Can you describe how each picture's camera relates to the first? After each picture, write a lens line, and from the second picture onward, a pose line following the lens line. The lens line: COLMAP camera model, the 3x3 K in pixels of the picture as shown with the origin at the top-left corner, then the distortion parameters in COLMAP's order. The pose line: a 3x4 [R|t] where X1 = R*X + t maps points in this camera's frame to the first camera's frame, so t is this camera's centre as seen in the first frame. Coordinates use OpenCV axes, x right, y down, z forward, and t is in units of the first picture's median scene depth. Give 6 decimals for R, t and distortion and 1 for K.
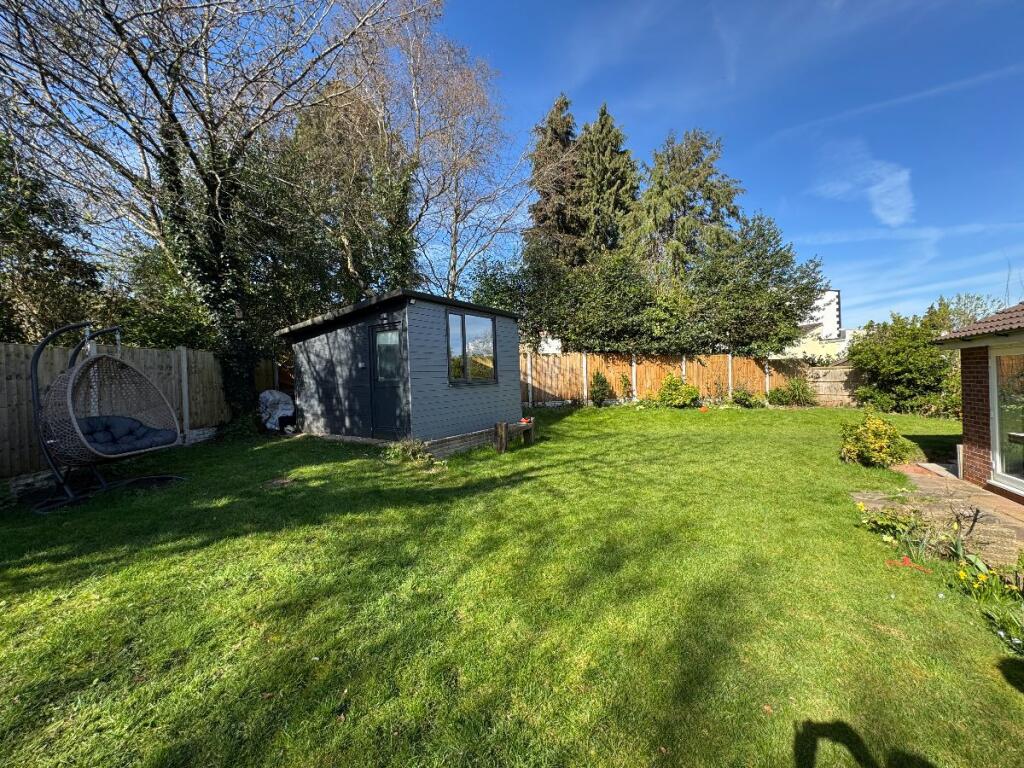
lens RADIAL K [[407.4, 0, 512.0], [0, 407.4, 384.0], [0, 0, 1]] dist [-0.001014, -0.000400]
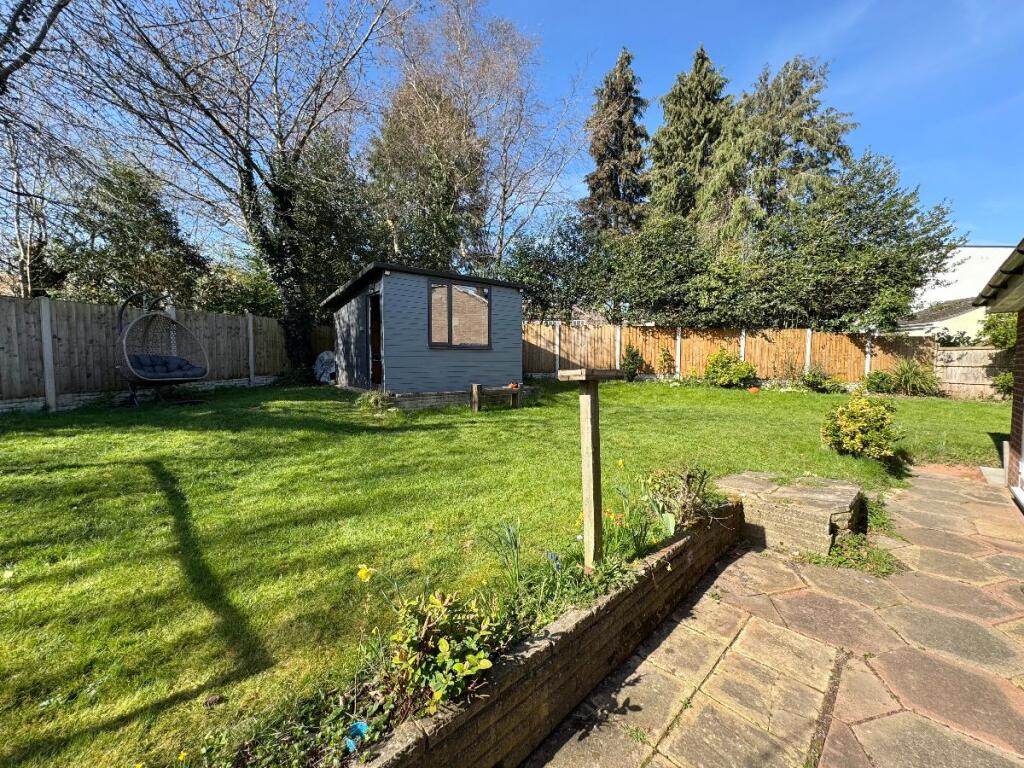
lens RADIAL K [[407.4, 0, 512.0], [0, 407.4, 384.0], [0, 0, 1]] dist [-0.001014, -0.000400]
pose [[0.945294, 0.053131, -0.321863, 0.247519], [-0.037050, 0.997749, 0.055887, 0.018039], [0.324107, -0.040904, 0.945136, -0.001229]]
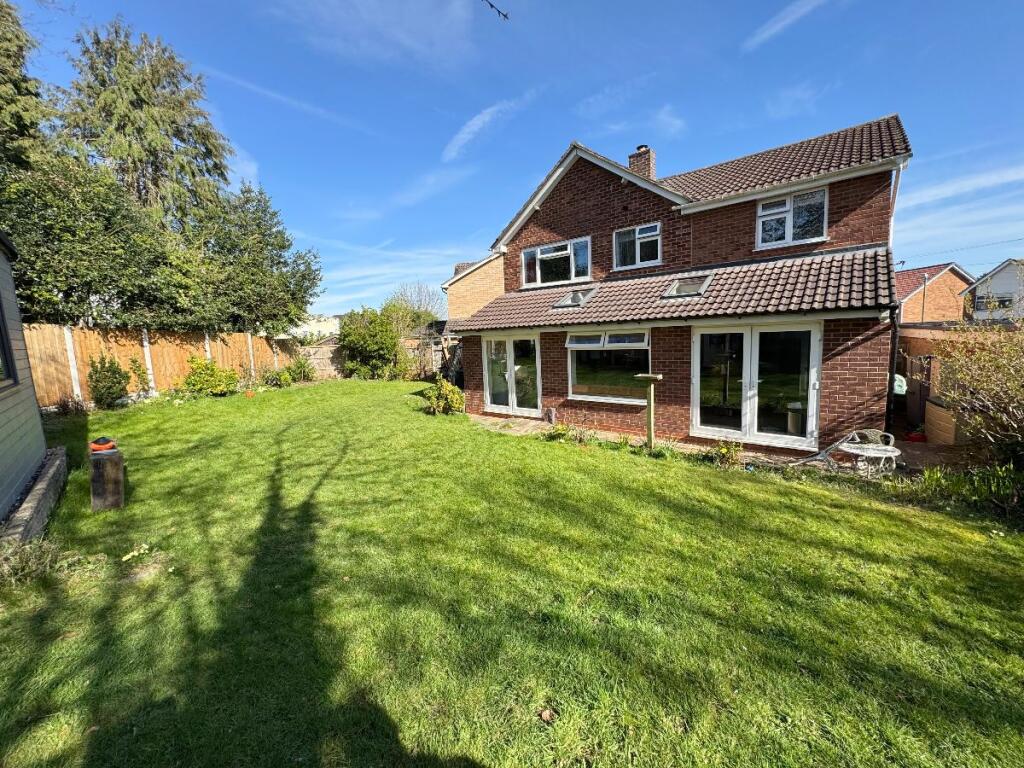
lens RADIAL K [[407.4, 0, 512.0], [0, 407.4, 384.0], [0, 0, 1]] dist [-0.001014, -0.000400]
pose [[0.238116, -0.097225, 0.966358, -0.246204], [0.043031, 0.995056, 0.089509, -0.015614], [-0.970283, 0.020270, 0.241122, 0.210870]]
